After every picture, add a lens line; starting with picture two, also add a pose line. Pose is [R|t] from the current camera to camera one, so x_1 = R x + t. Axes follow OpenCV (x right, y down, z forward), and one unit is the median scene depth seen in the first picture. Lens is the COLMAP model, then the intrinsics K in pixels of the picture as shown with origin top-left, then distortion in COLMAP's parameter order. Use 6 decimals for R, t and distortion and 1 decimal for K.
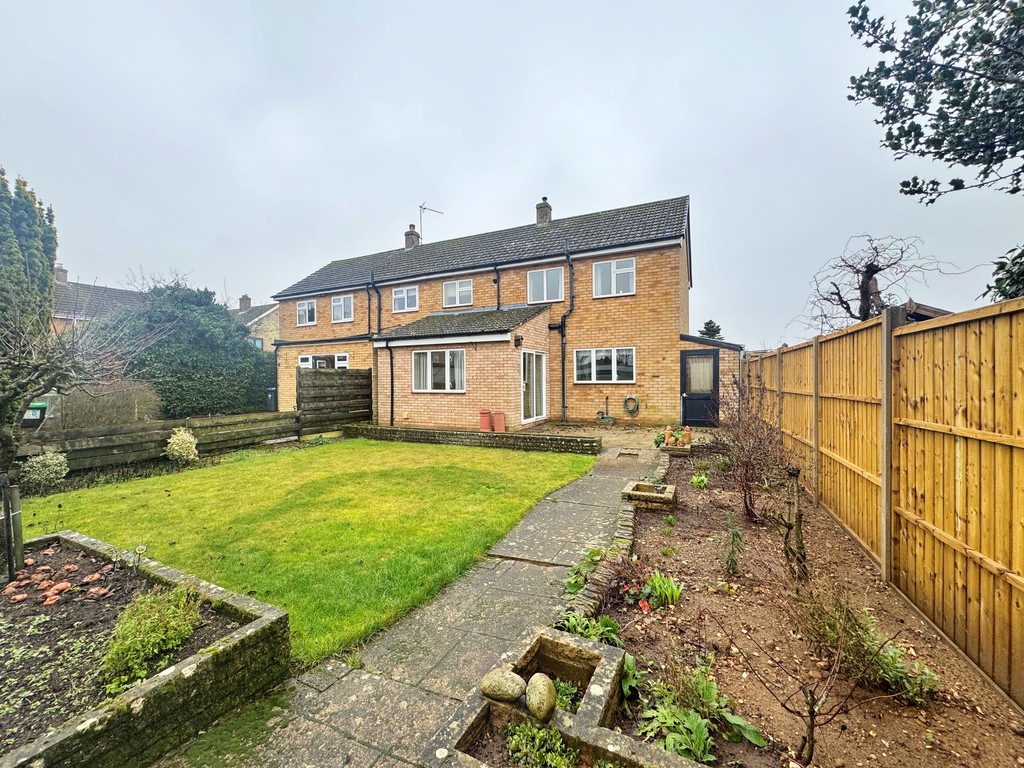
lens RADIAL K [[412.9, 0, 512.0], [0, 412.9, 384.0], [0, 0, 1]] dist [-0.000069, -0.000025]
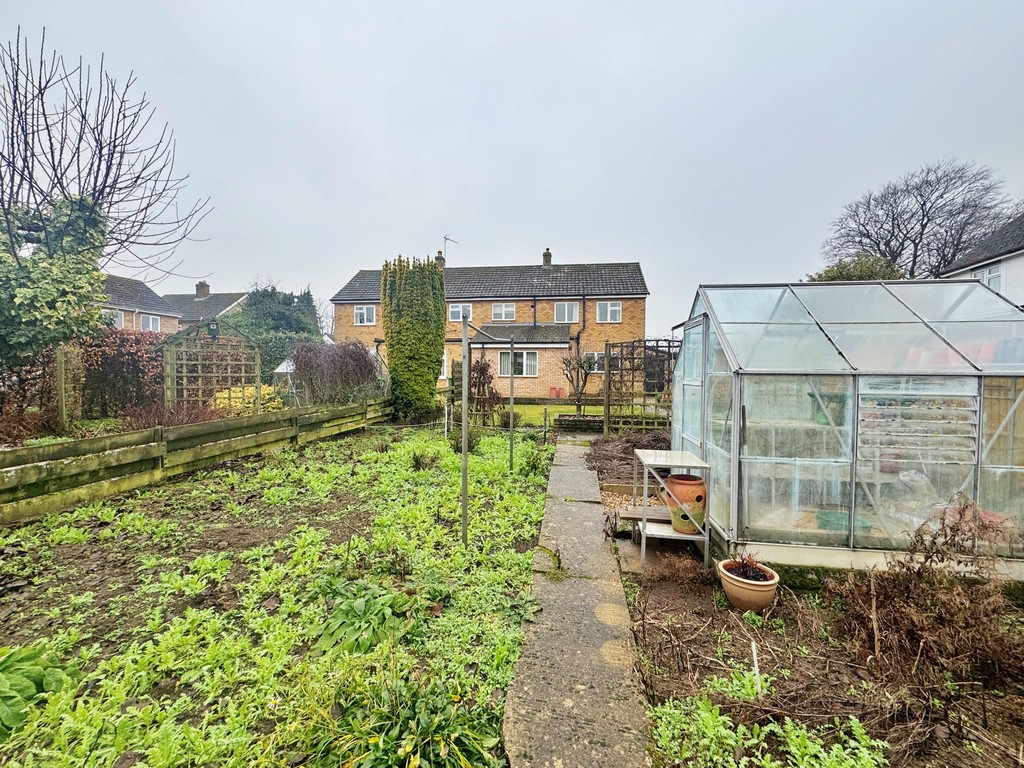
lens RADIAL K [[412.9, 0, 512.0], [0, 412.9, 384.0], [0, 0, 1]] dist [-0.000069, -0.000025]
pose [[0.953418, 0.006545, 0.301582, -0.588439], [-0.012450, 0.999766, 0.017664, 0.017305], [-0.301396, -0.020596, 0.953277, -0.474827]]
